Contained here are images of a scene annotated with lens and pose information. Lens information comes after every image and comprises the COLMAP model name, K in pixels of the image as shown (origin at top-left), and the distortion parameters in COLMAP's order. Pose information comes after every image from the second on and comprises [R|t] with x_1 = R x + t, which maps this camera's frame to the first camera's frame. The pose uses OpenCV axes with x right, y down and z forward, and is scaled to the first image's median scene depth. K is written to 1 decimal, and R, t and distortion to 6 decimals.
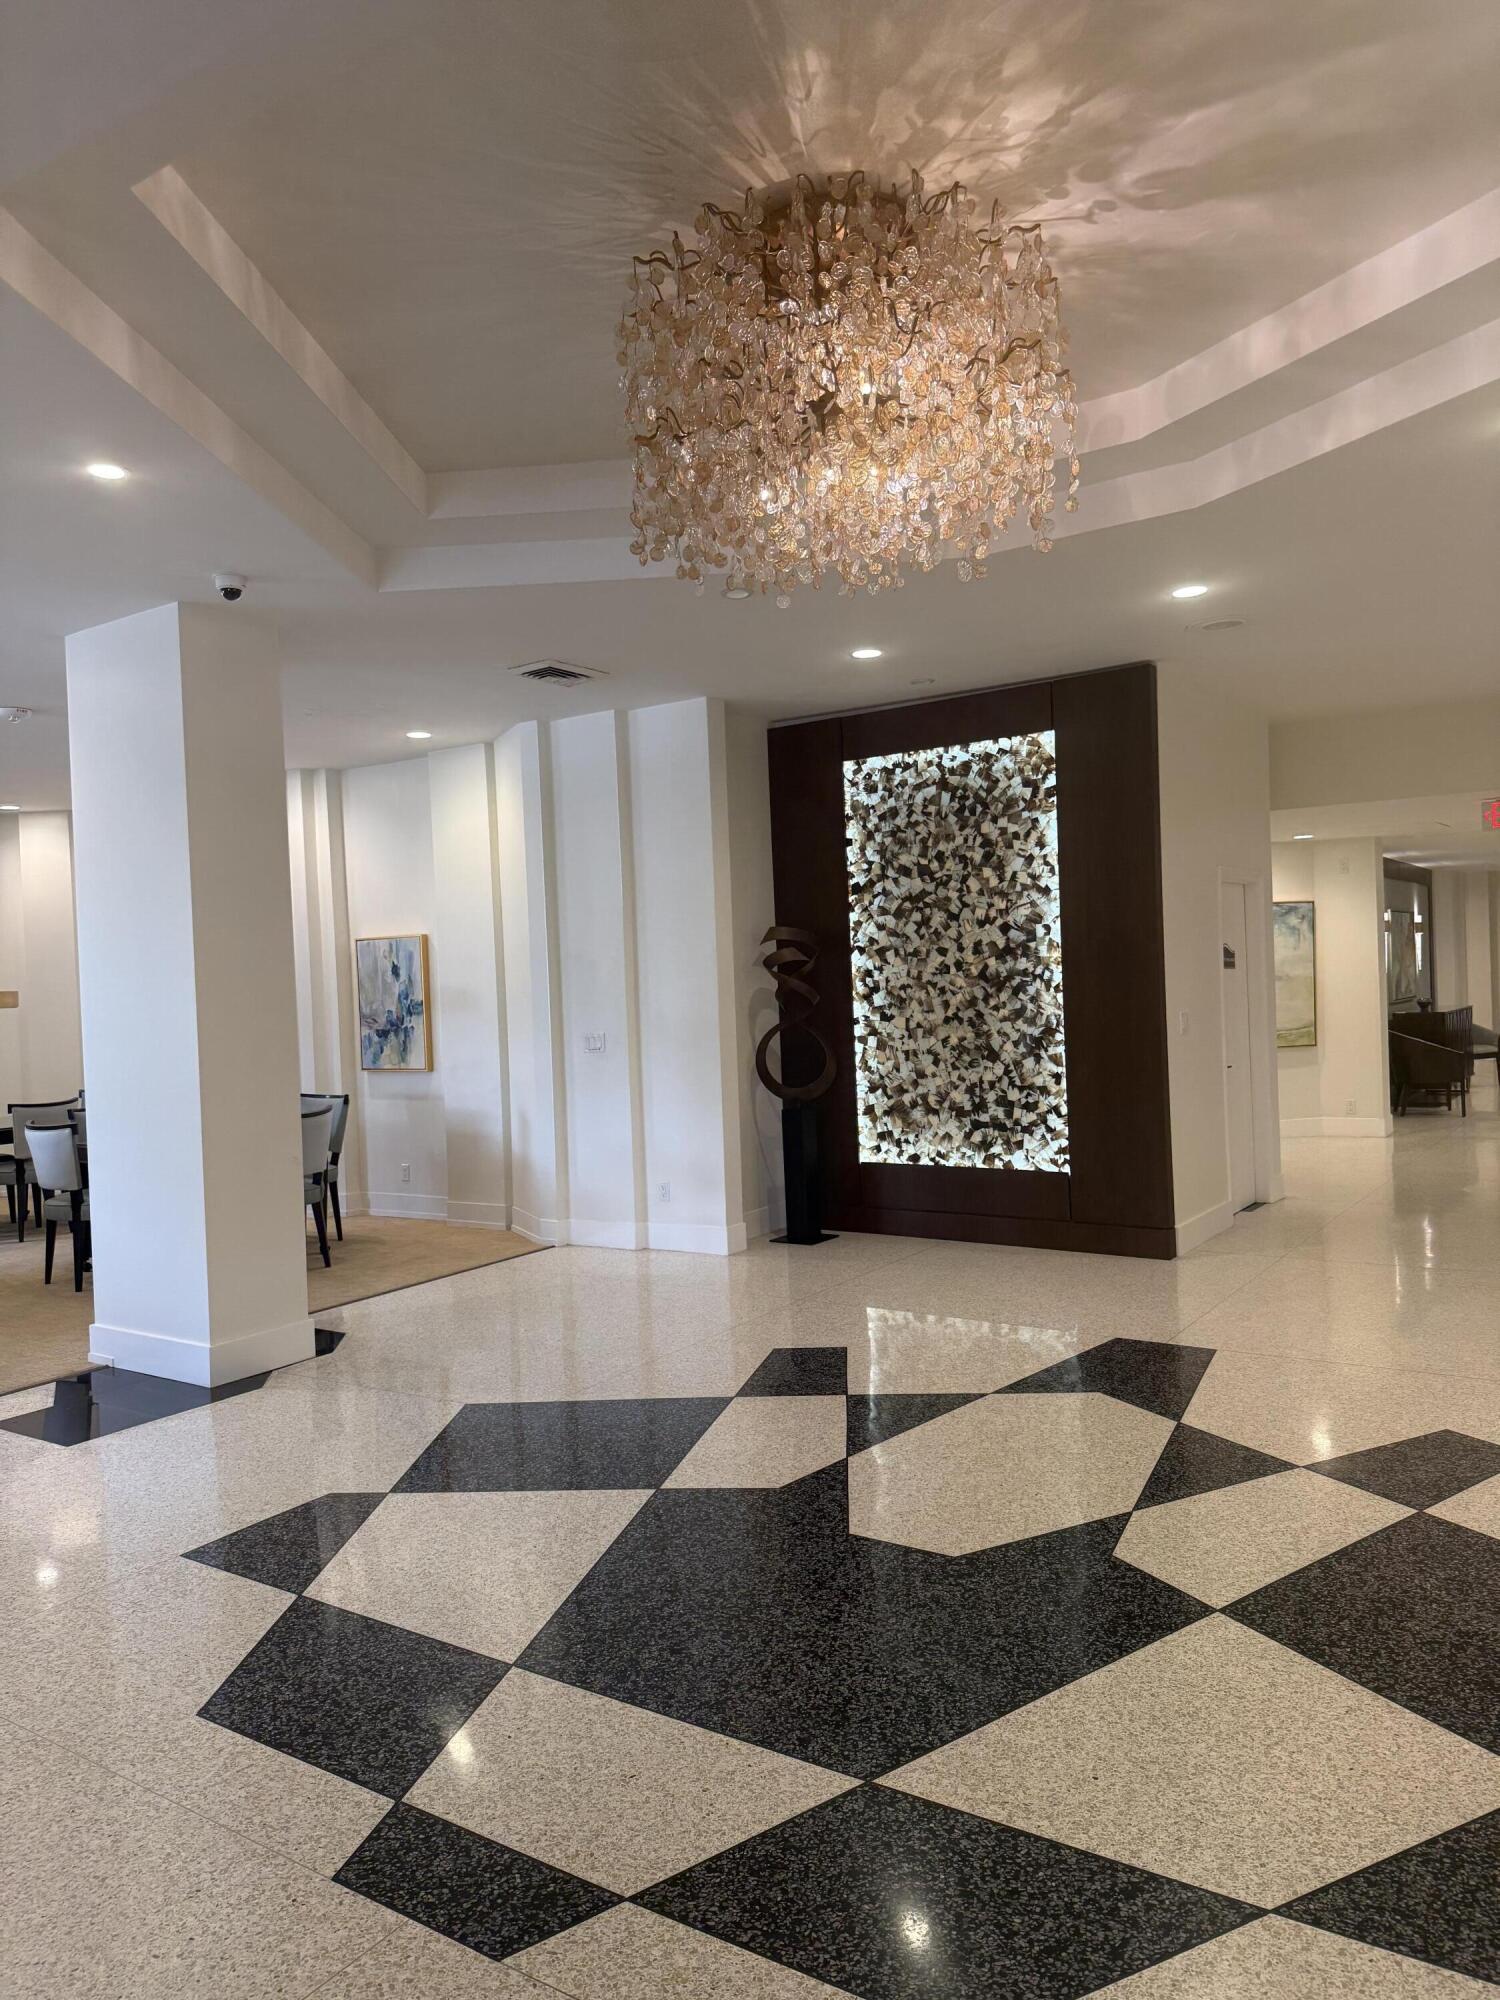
lens RADIAL K [[1402.0, 0, 749.8], [0, 1402.0, 1000.9], [0, 0, 1]] dist [0.020782, -0.024534]
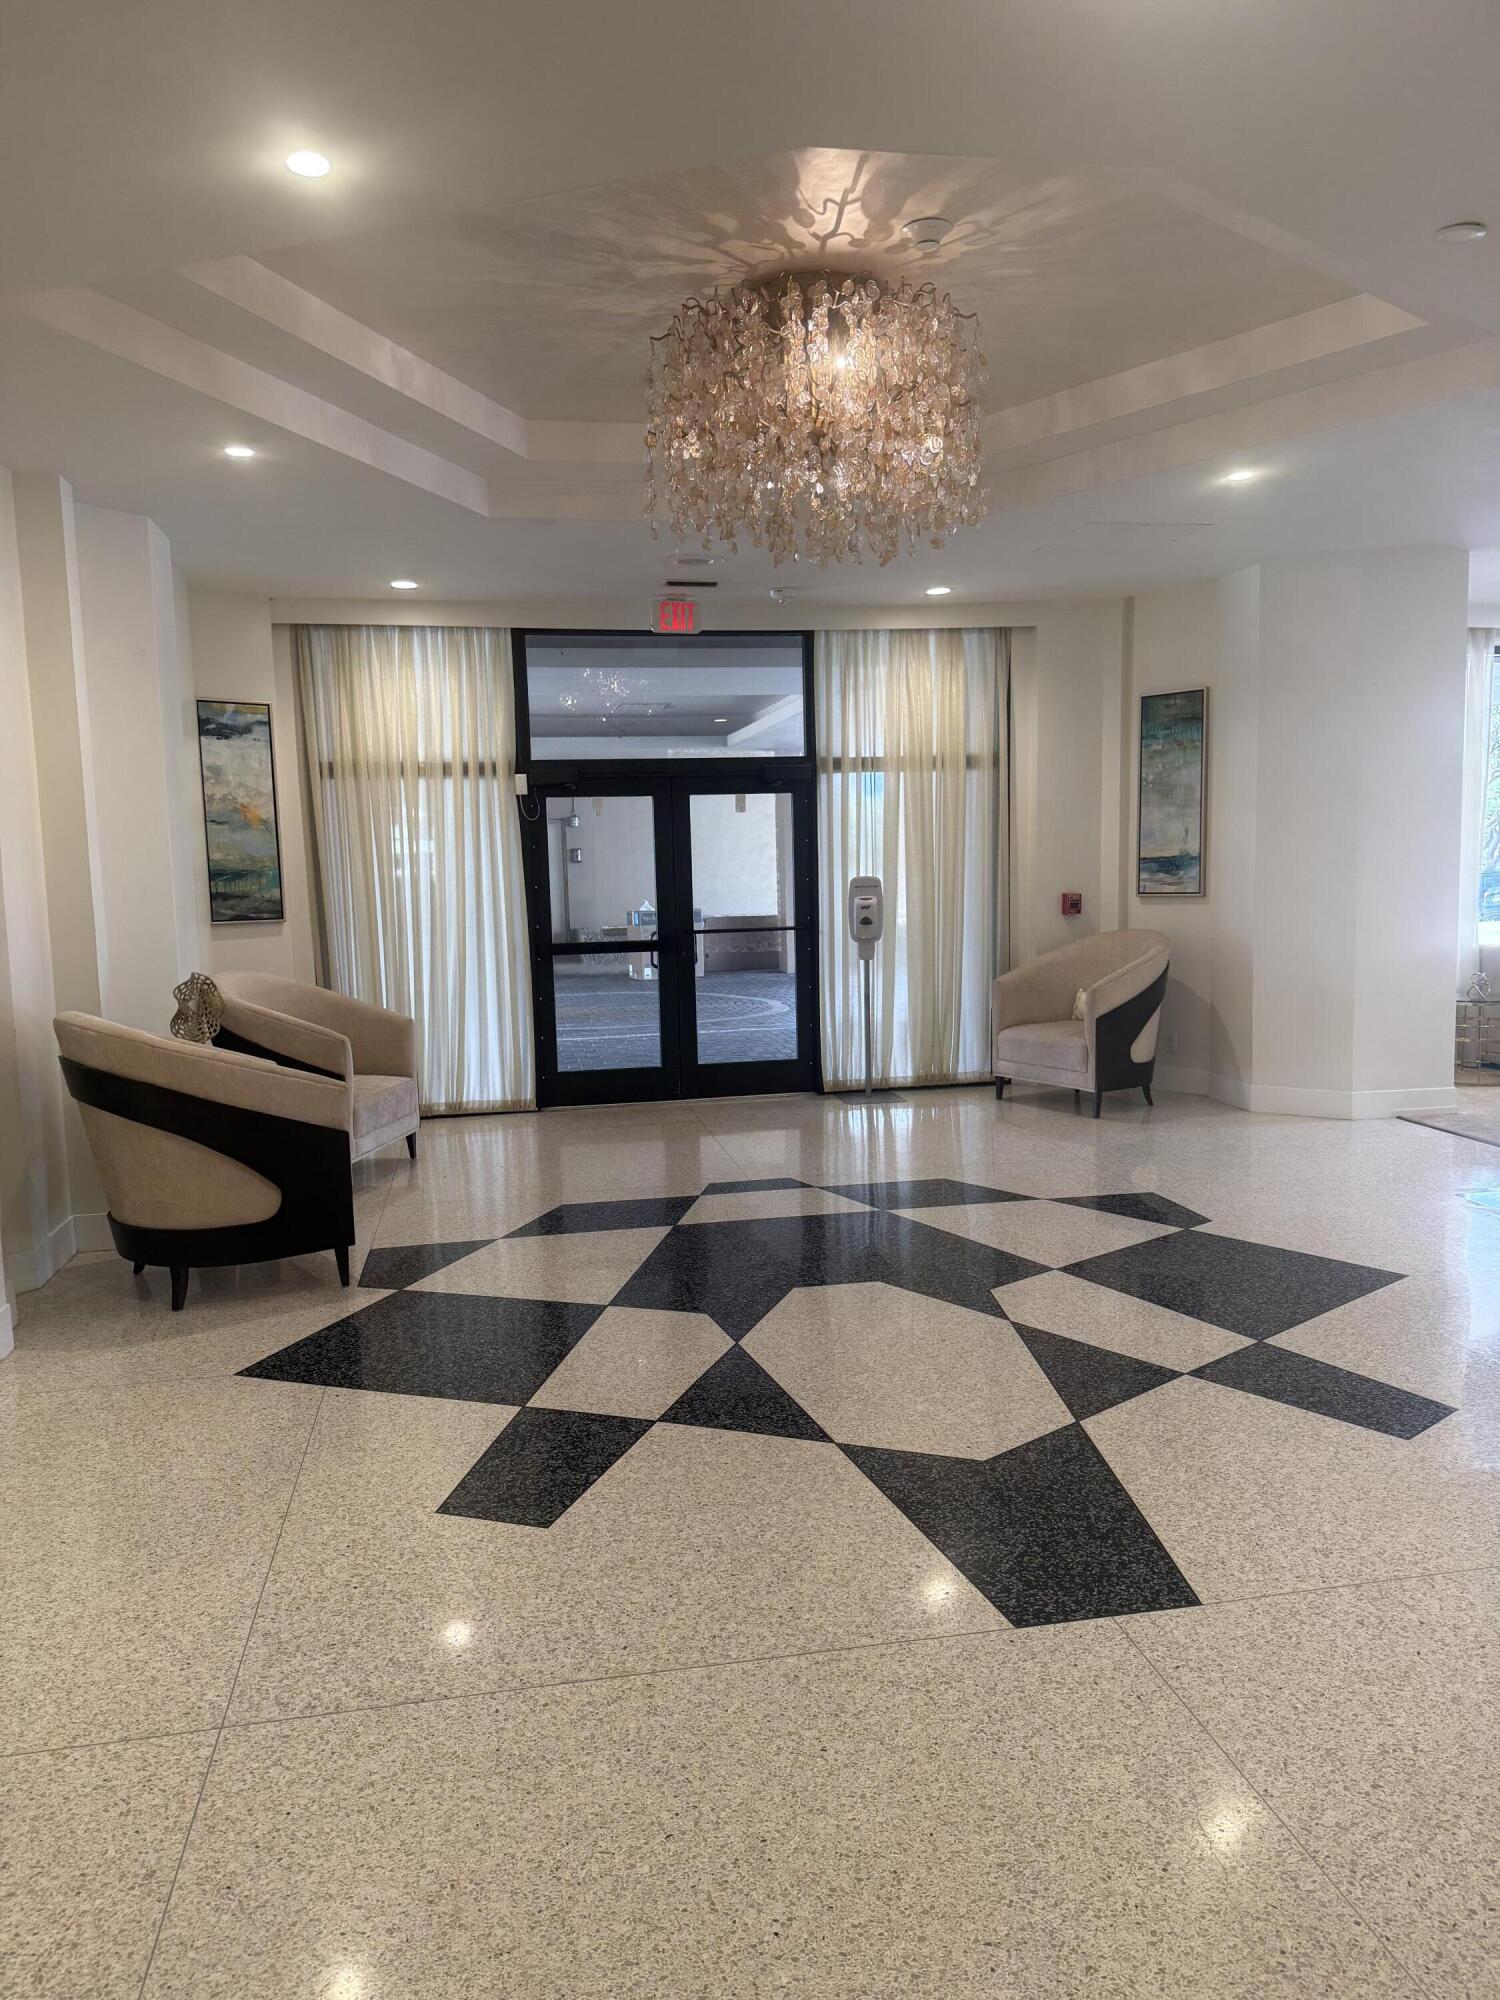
lens RADIAL K [[1402.0, 0, 750.5], [0, 1402.0, 1005.1], [0, 0, 1]] dist [0.020782, -0.024534]
pose [[-0.710491, 0.123842, -0.692723, 1.000438], [0.028495, 0.988648, 0.147520, -0.071870], [0.703129, 0.085073, -0.705955, 1.758602]]
